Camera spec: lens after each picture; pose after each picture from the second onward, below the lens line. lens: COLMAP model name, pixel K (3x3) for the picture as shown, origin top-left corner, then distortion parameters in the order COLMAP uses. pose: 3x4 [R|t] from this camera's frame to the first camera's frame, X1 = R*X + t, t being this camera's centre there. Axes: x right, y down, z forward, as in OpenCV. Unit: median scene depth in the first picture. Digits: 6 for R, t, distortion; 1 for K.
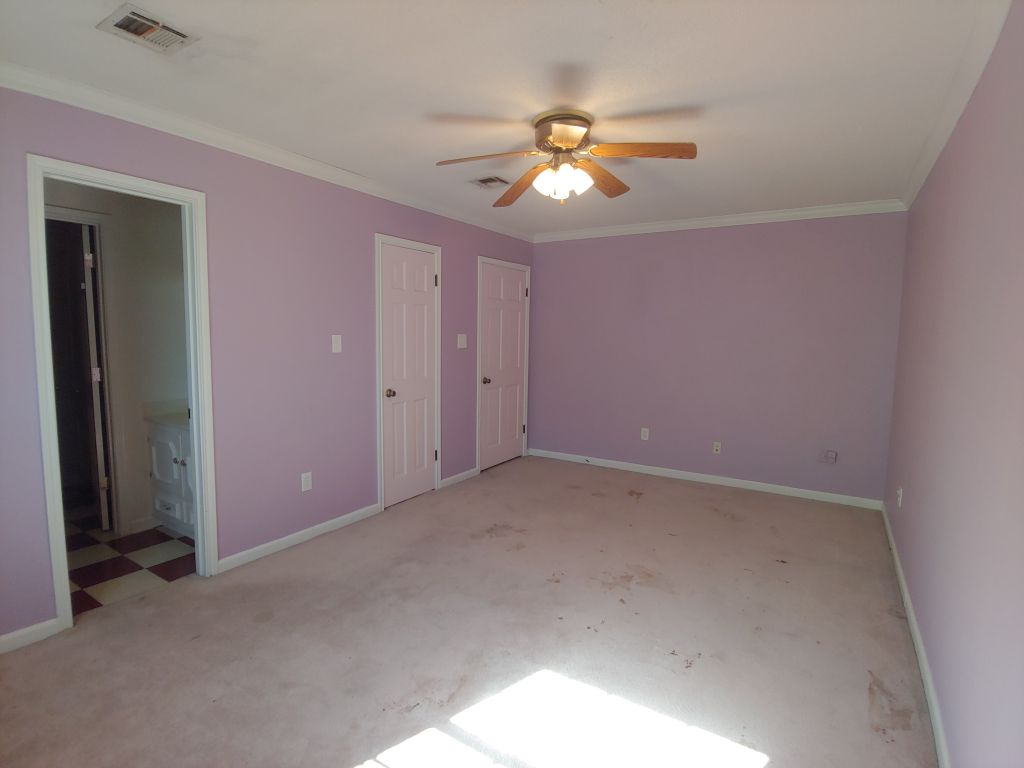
lens RADIAL K [[513.3, 0, 509.8], [0, 513.3, 382.4], [0, 0, 1]] dist [-0.018173, -0.003107]
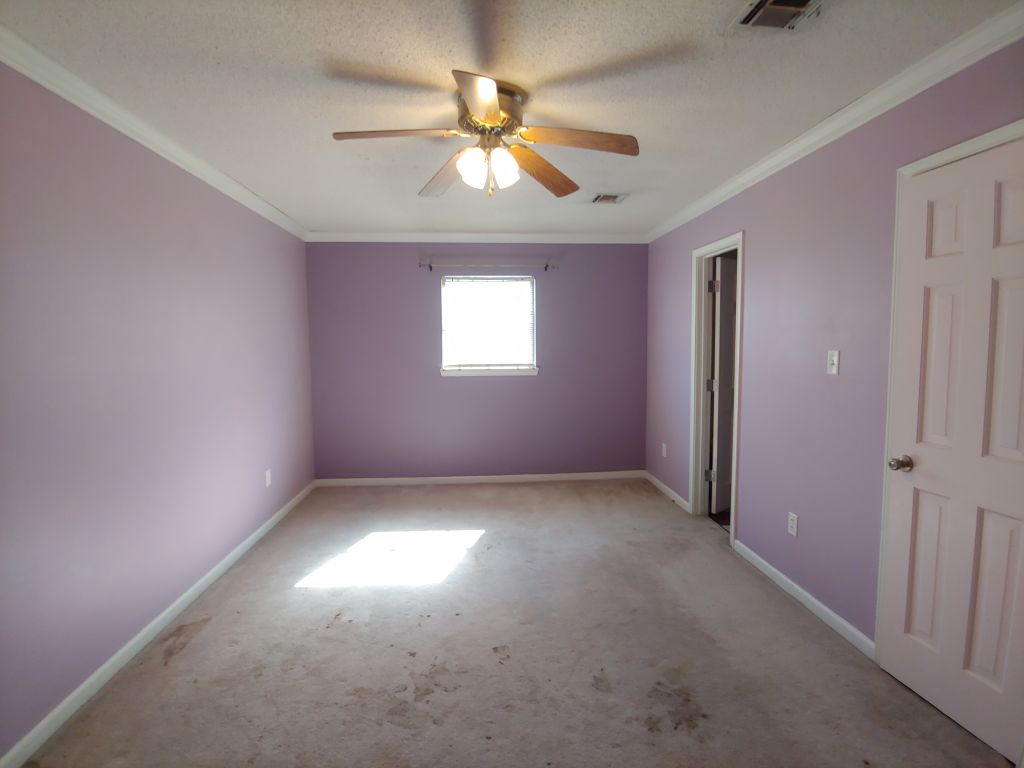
lens RADIAL K [[513.3, 0, 509.6], [0, 513.3, 382.8], [0, 0, 1]] dist [-0.018173, -0.003107]
pose [[-0.804142, 0.040502, -0.593056, 0.533856], [-0.058947, 0.987325, 0.147356, -0.149727], [0.591507, 0.153454, -0.791562, 1.569757]]
